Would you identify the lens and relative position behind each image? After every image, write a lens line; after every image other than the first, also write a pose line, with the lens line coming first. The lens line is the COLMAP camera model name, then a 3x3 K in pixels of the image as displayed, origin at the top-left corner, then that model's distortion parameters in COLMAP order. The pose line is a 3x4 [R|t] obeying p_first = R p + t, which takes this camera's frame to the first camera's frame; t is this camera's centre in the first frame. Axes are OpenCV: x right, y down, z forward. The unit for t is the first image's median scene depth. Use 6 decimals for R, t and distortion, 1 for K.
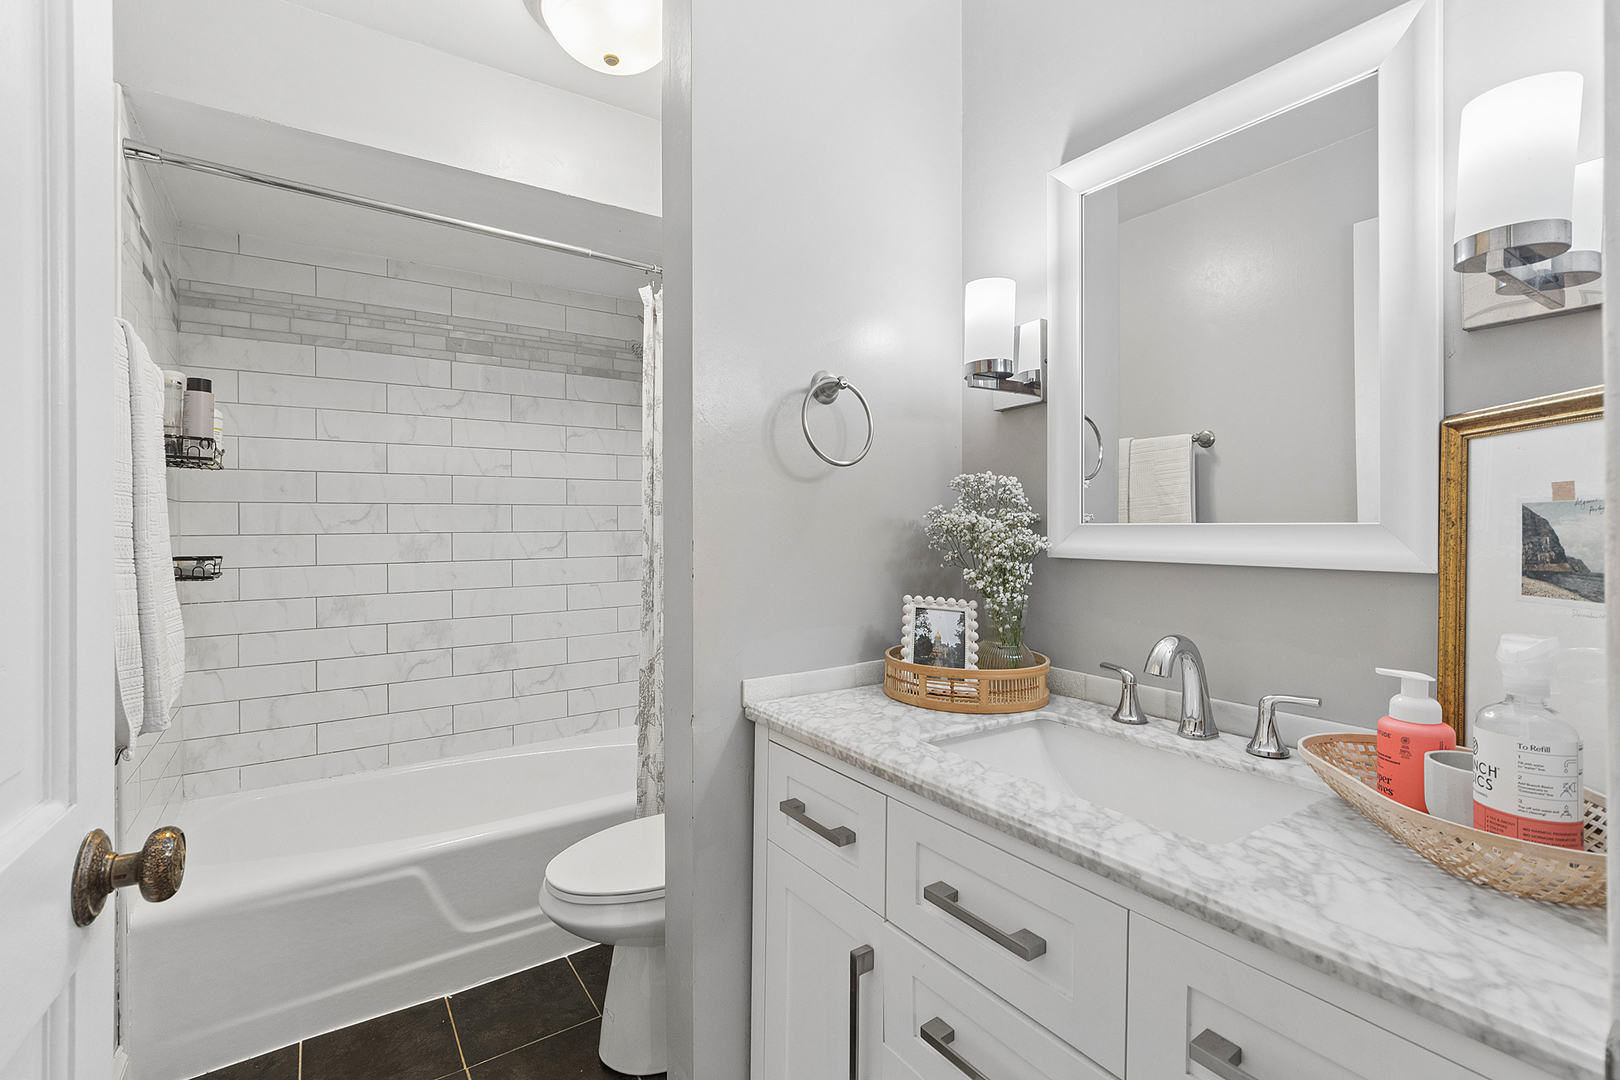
lens RADIAL K [[721.1, 0, 800.5], [0, 721.1, 534.2], [0, 0, 1]] dist [0.000133, -0.000885]
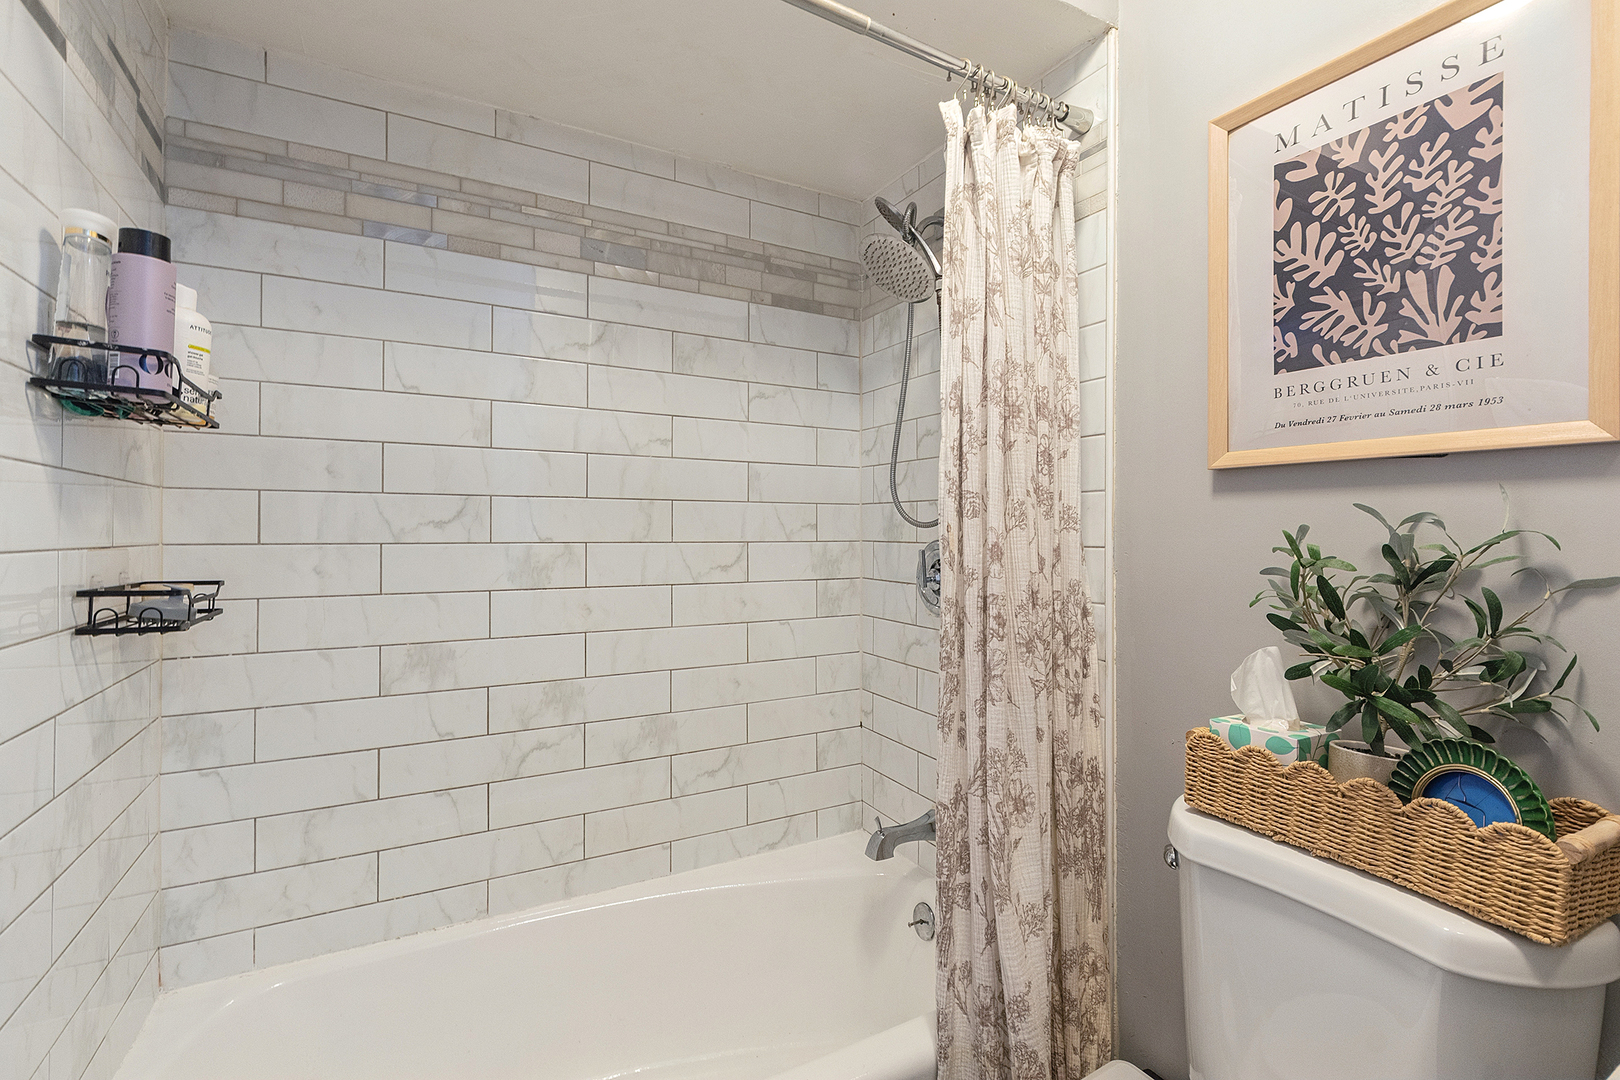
lens RADIAL K [[733.3, 0, 810.0], [0, 733.3, 540.0], [0, 0, 1]] dist [0.000410, 0.000264]
pose [[0.995671, 0.011949, -0.092175, -0.238956], [-0.012083, 0.999927, -0.000893, -0.006590], [0.092157, 0.002003, 0.995742, 0.392509]]
